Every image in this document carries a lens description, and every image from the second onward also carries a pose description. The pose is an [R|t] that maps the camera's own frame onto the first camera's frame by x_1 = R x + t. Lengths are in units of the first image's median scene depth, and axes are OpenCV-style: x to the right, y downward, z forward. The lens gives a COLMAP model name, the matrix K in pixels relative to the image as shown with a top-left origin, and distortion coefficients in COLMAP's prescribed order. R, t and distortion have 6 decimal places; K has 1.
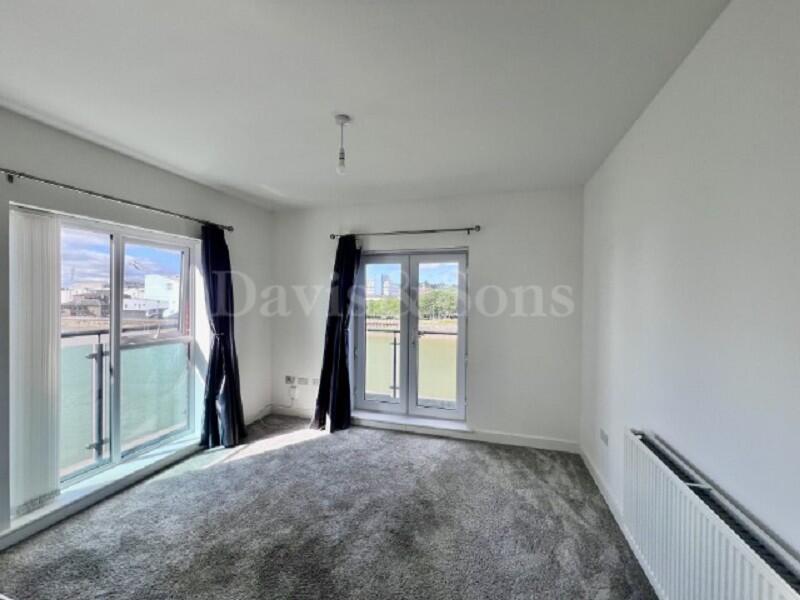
lens RADIAL K [[320.1, 0, 398.8], [0, 320.1, 302.1], [0, 0, 1]] dist [-0.000276, -0.000087]
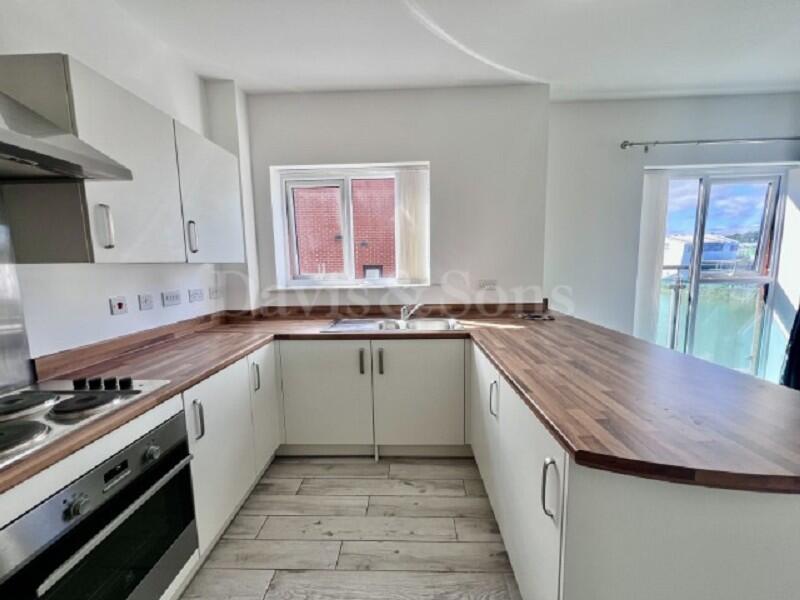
lens RADIAL K [[320.1, 0, 398.8], [0, 320.1, 302.1], [0, 0, 1]] dist [-0.000276, -0.000087]
pose [[0.258306, 0.103233, -0.960532, -0.049665], [0.011723, 0.993866, 0.109968, 0.070749], [0.965992, -0.039666, 0.255512, -0.272168]]
